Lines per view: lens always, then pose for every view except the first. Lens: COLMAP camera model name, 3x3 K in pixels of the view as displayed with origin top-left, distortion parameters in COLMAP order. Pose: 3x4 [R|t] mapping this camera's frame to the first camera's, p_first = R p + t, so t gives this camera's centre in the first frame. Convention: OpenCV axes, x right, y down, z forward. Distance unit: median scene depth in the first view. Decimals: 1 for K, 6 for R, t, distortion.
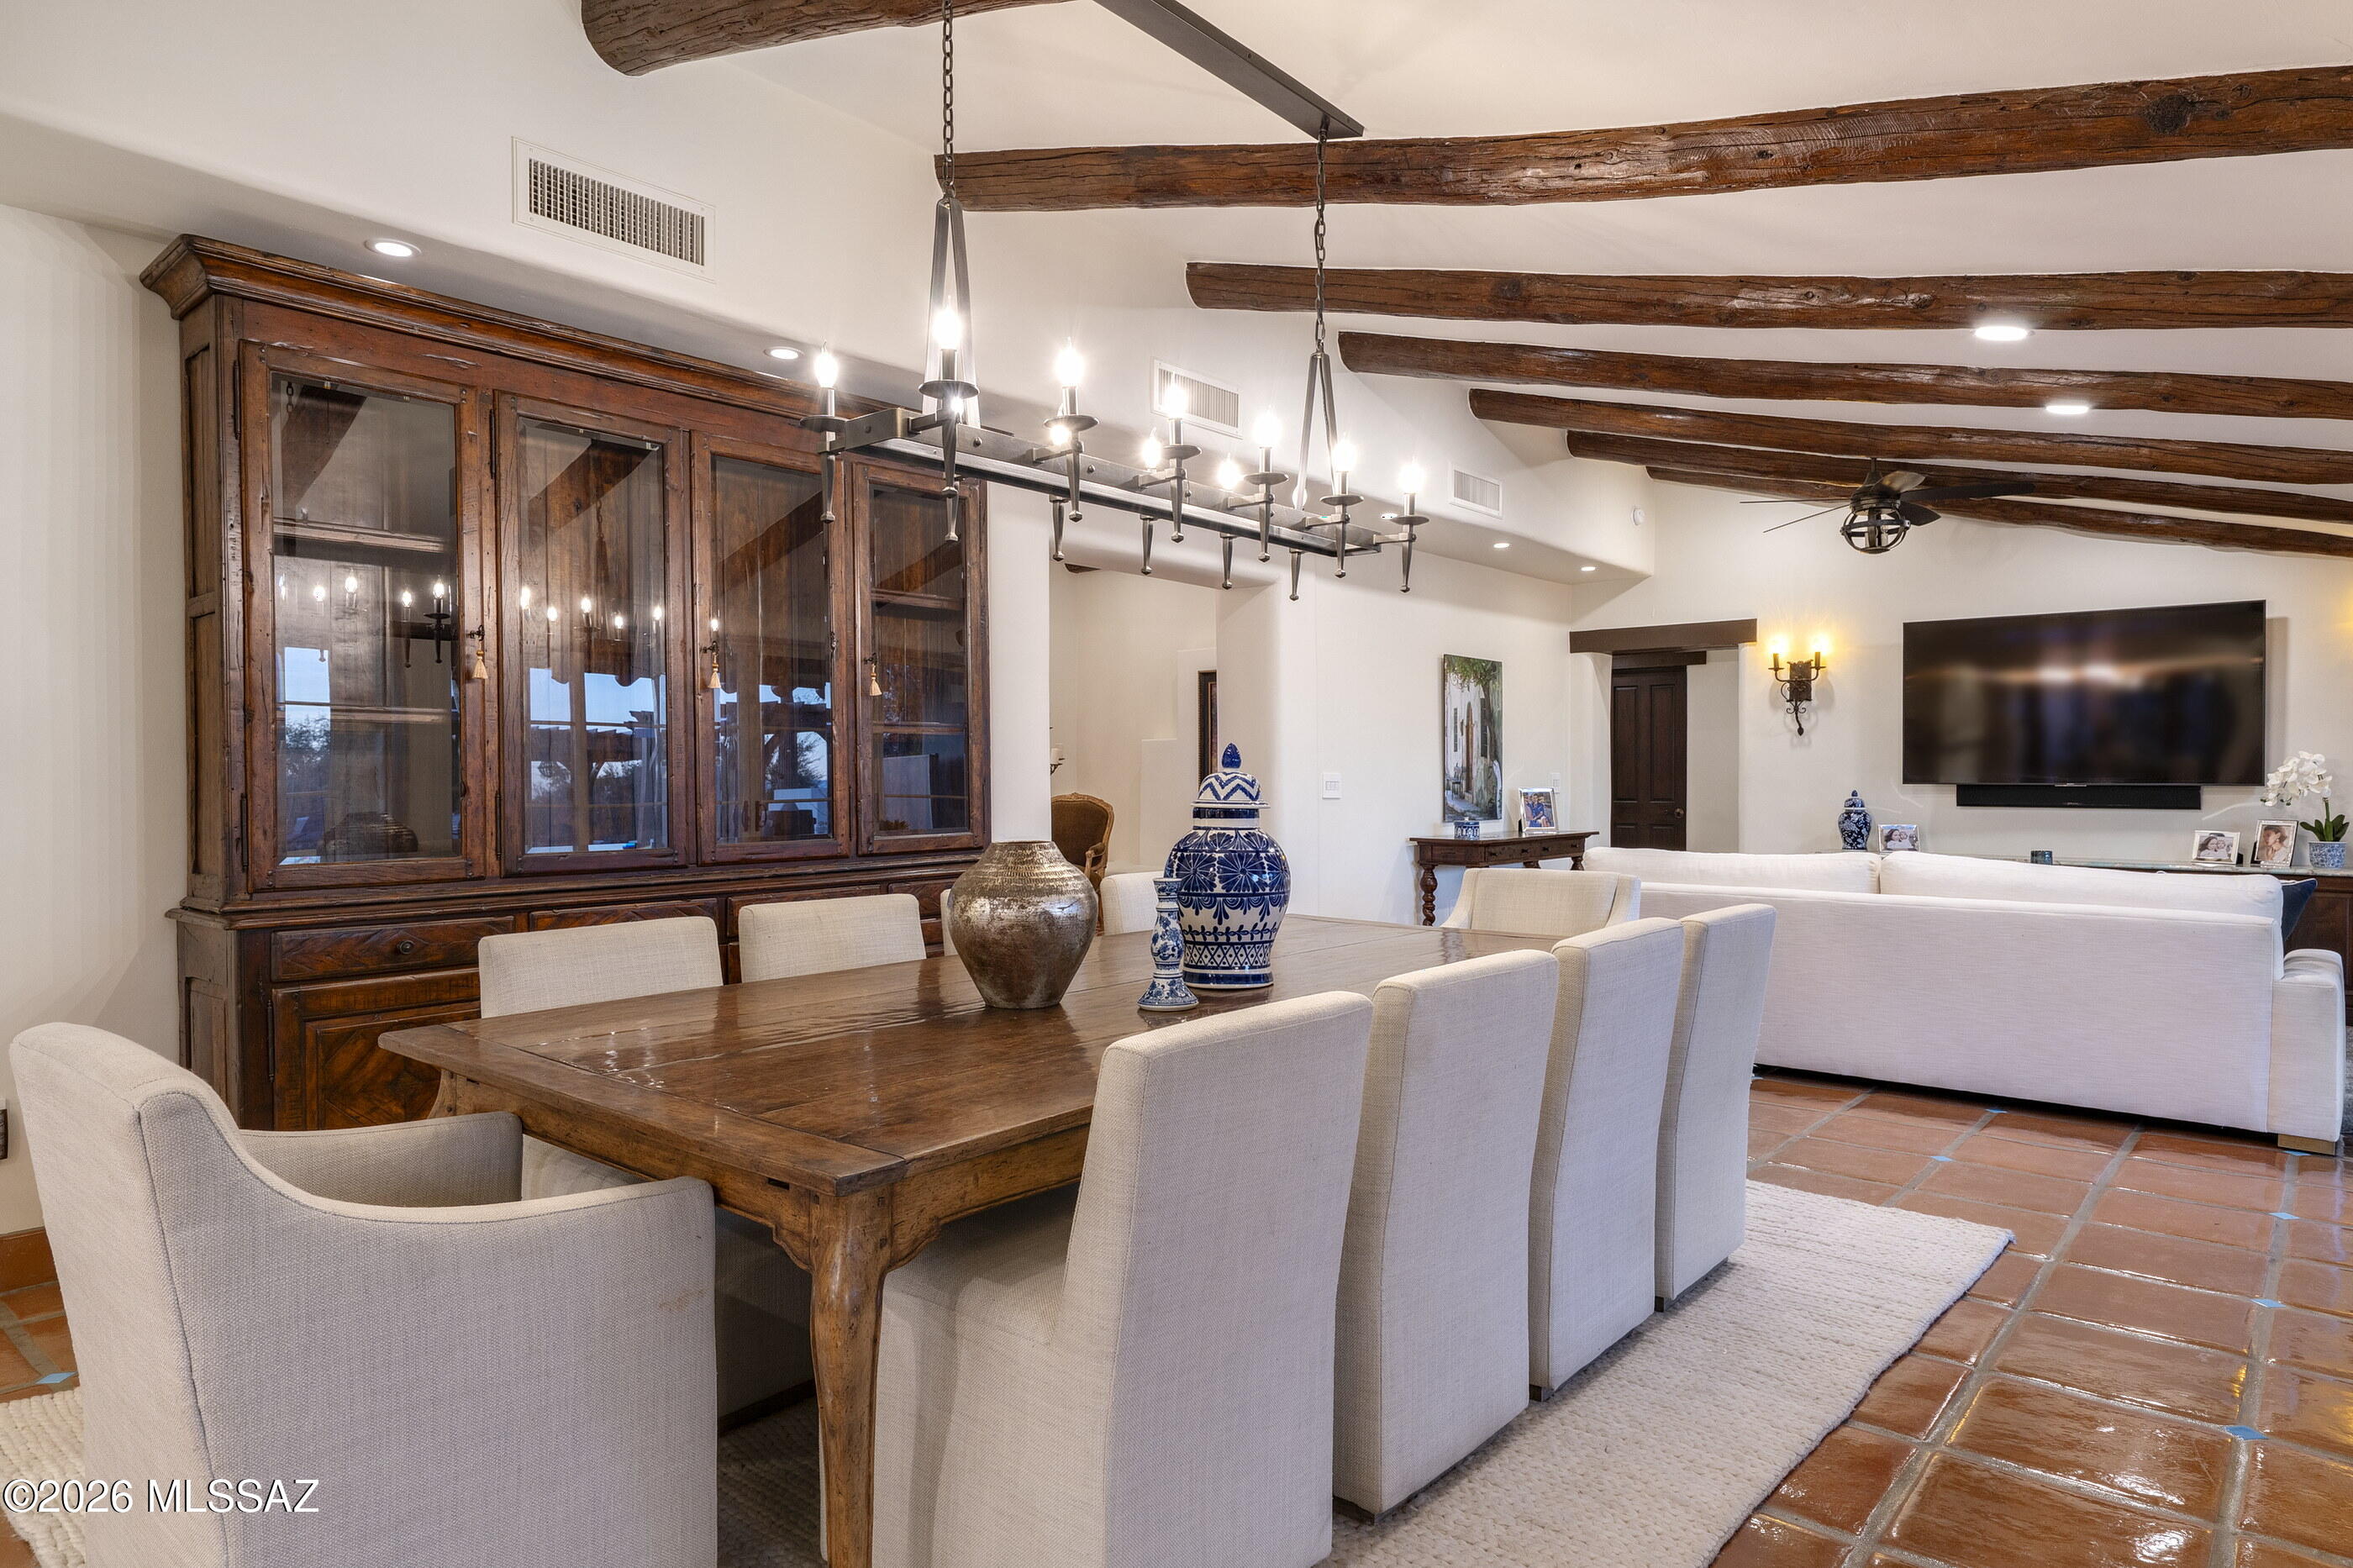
lens RADIAL K [[1409.2, 0, 1176.5], [0, 1409.2, 784.0], [0, 0, 1]] dist [-0.002911, -0.000294]
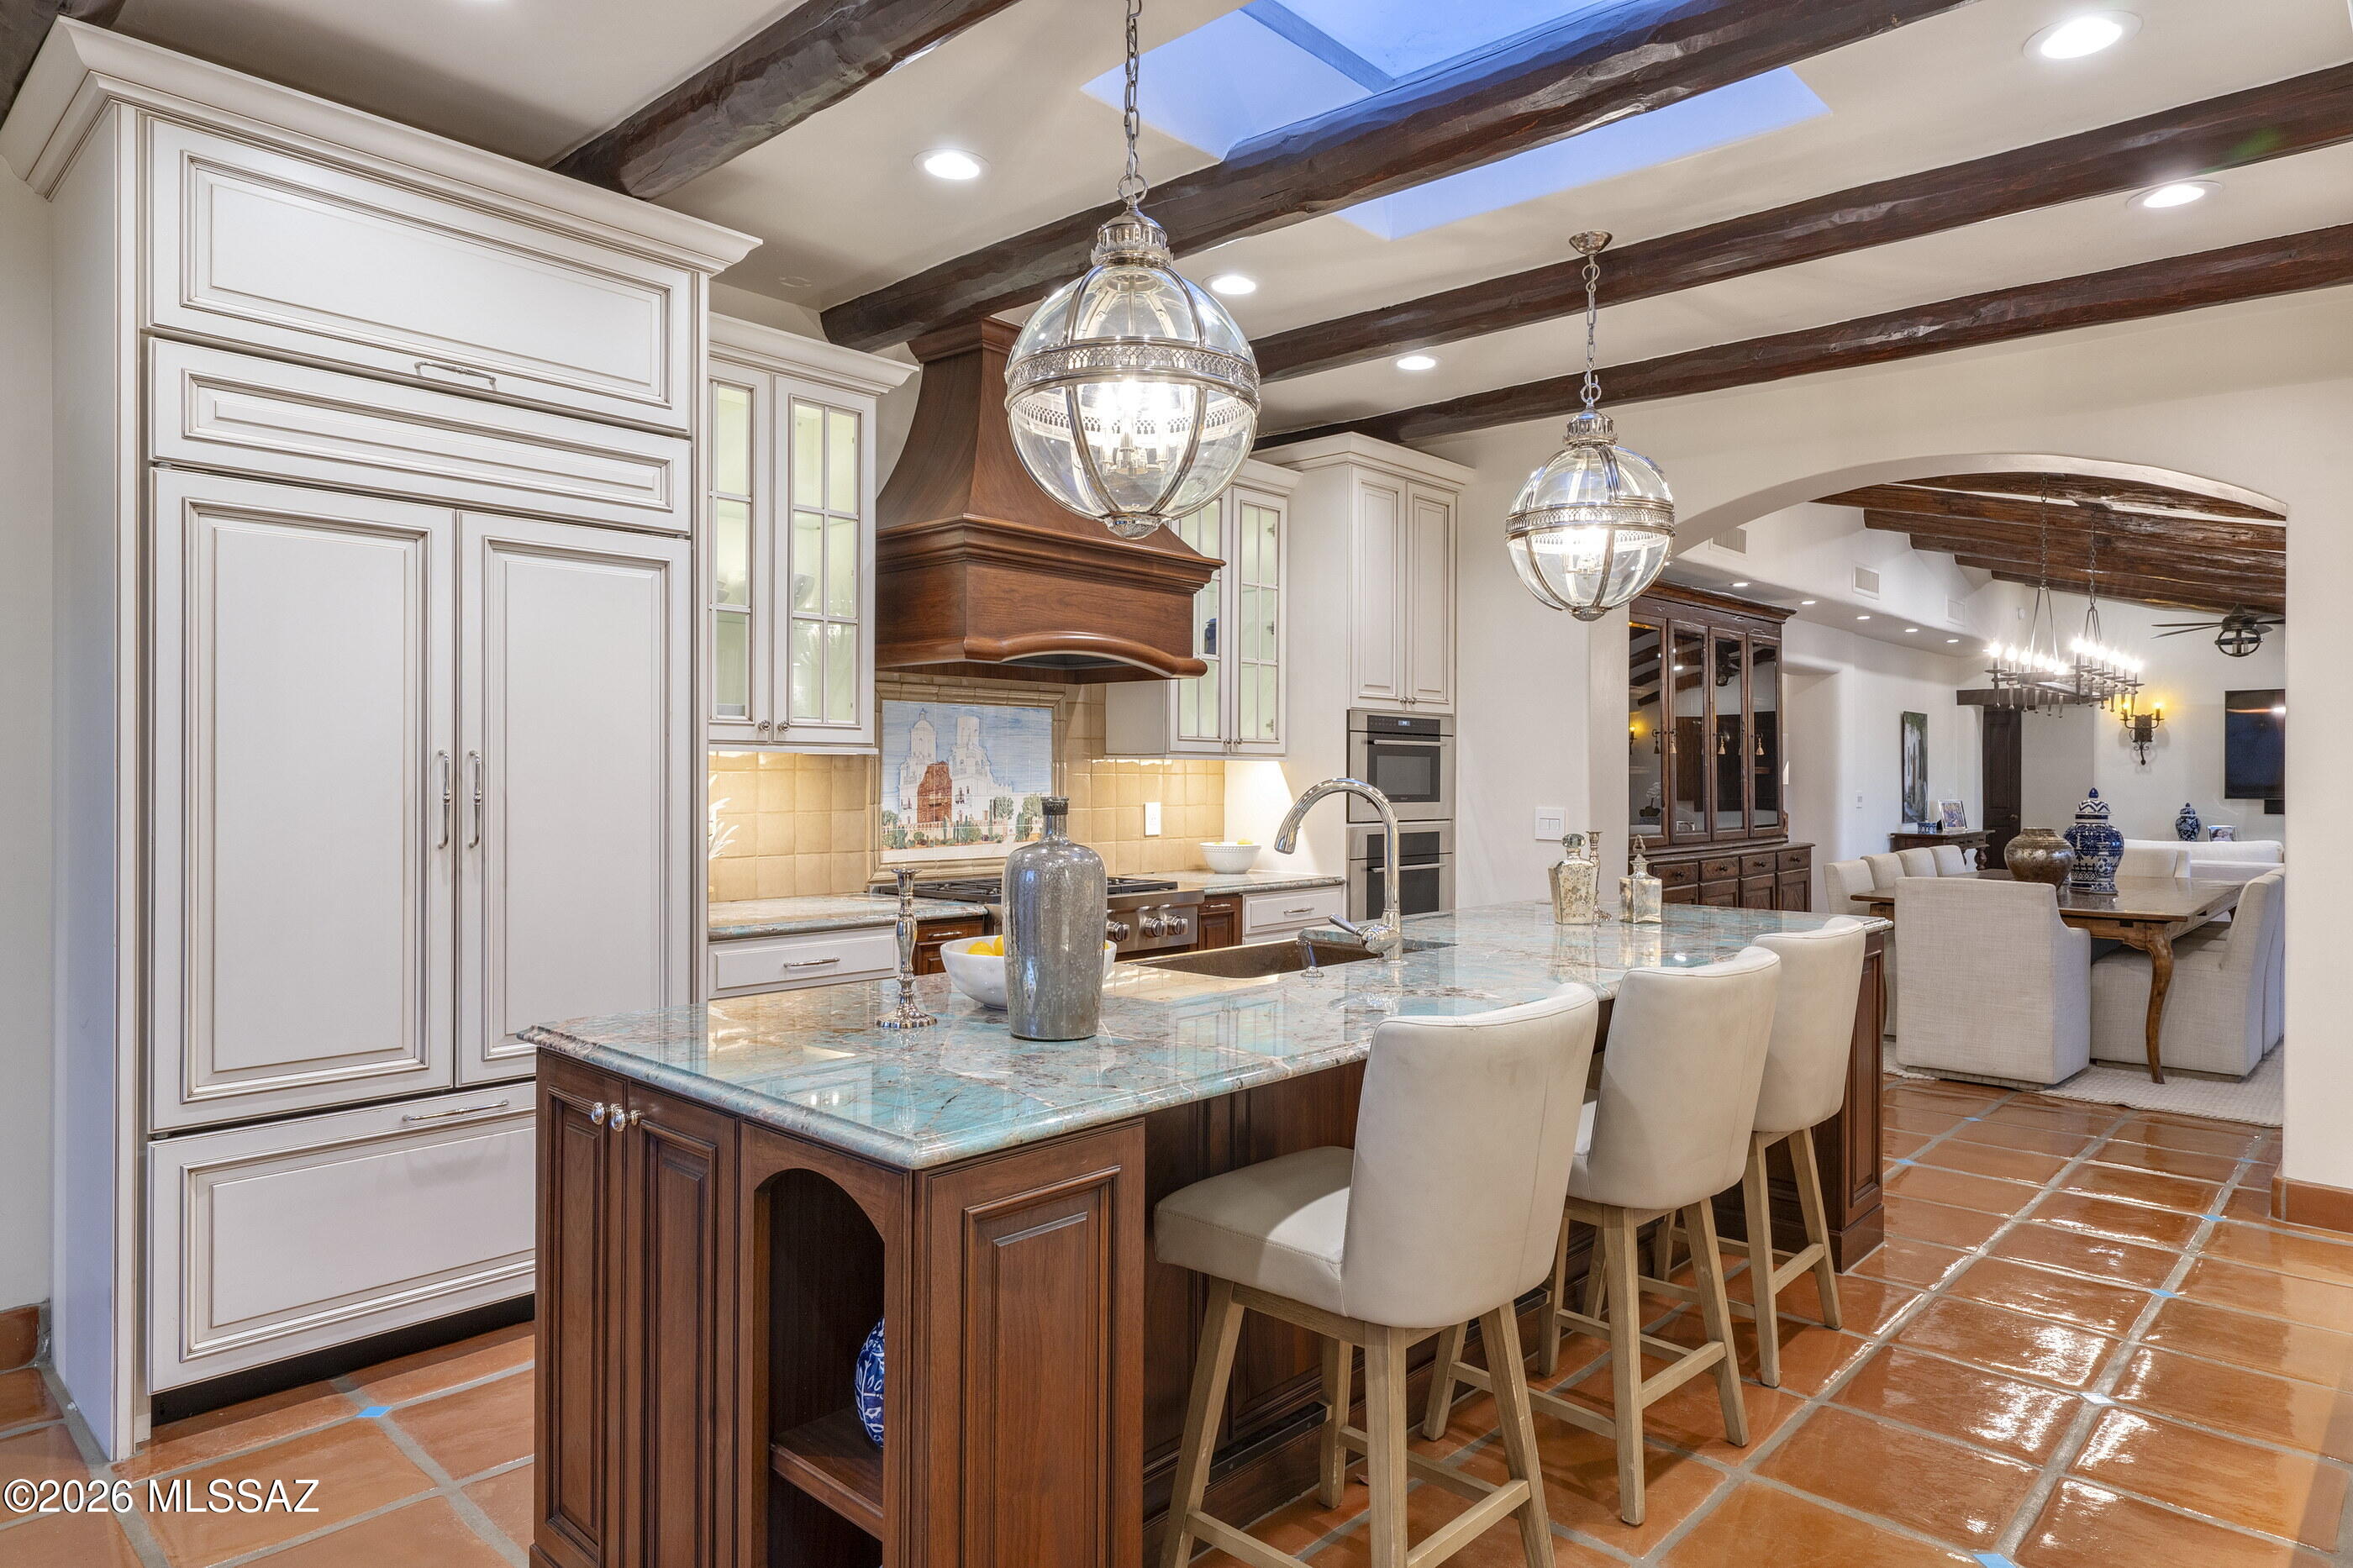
lens RADIAL K [[1377.2, 0, 1176.5], [0, 1377.2, 784.0], [0, 0, 1]] dist [0.000444, 0.000621]
pose [[0.998240, 0.002385, -0.059255, -0.497890], [-0.002519, 0.999994, -0.002187, -0.009361], [0.059250, 0.002333, 0.998240, -0.516112]]
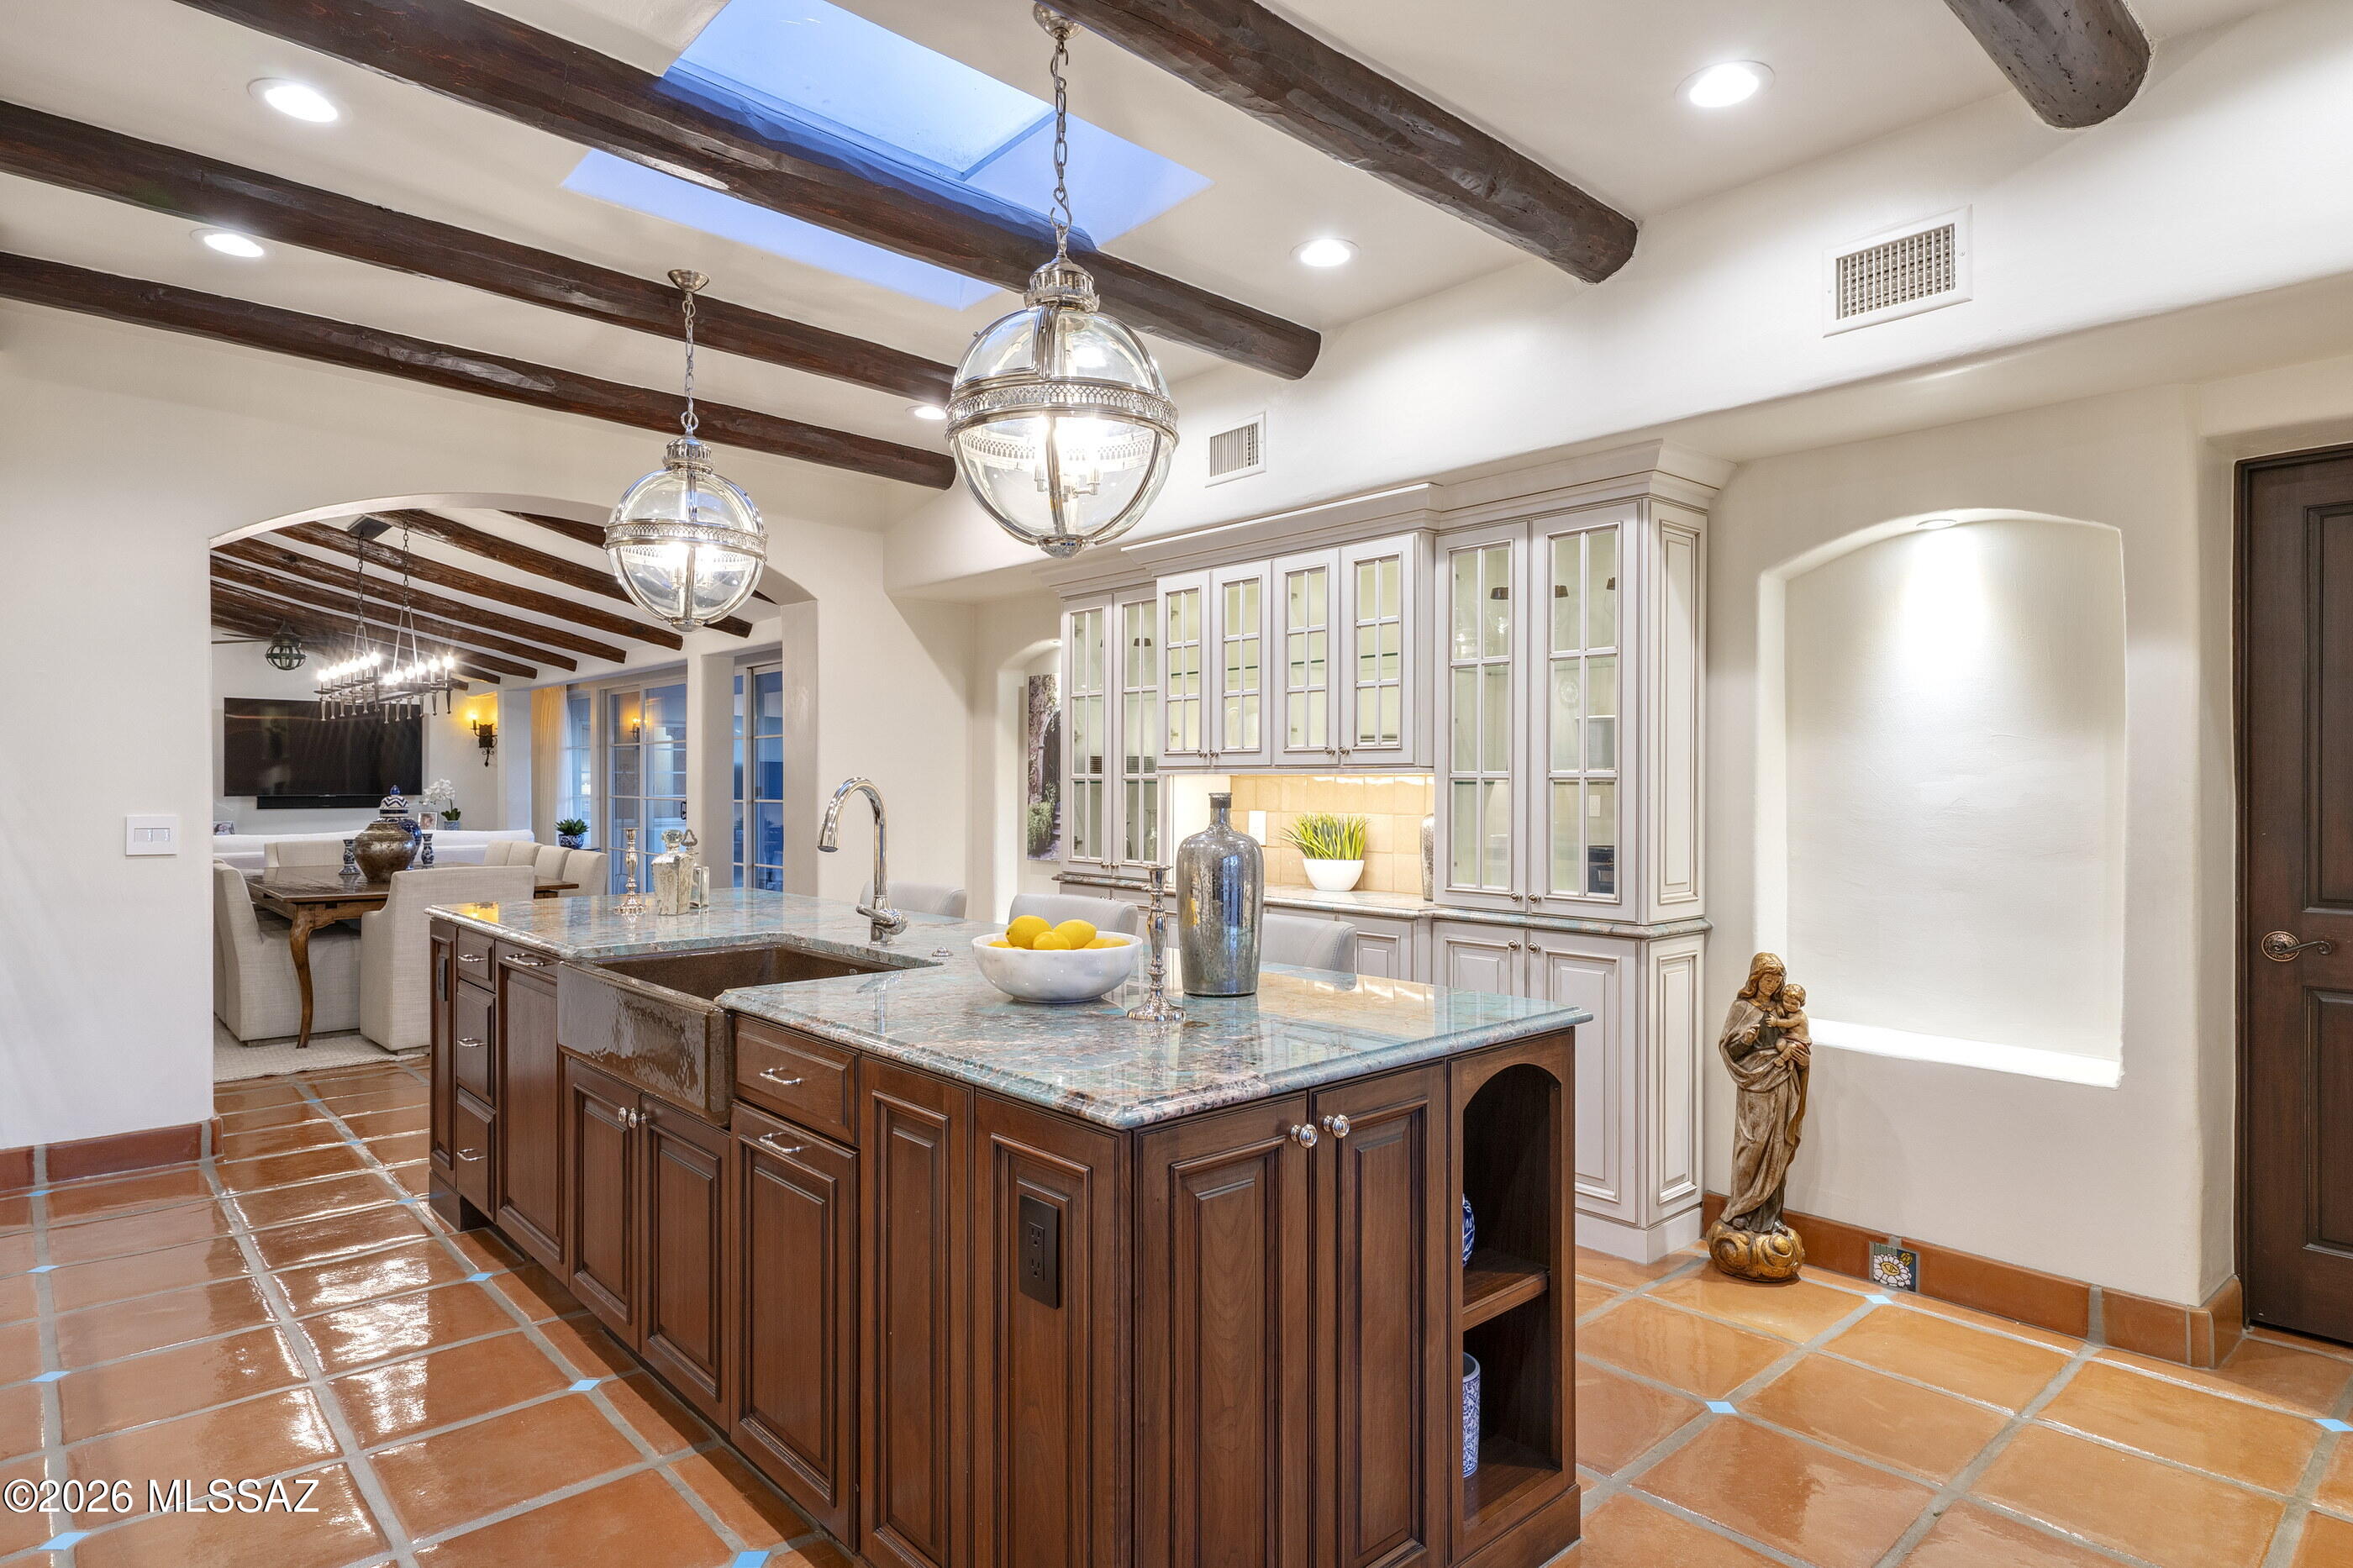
lens RADIAL K [[1296.3, 0, 1176.5], [0, 1296.3, 784.0], [0, 0, 1]] dist [0.003736, 0.000872]
pose [[0.134772, -0.005132, 0.990863, -0.813210], [0.008913, 0.999952, 0.003967, -0.010275], [-0.990837, 0.008297, 0.134811, -0.296146]]
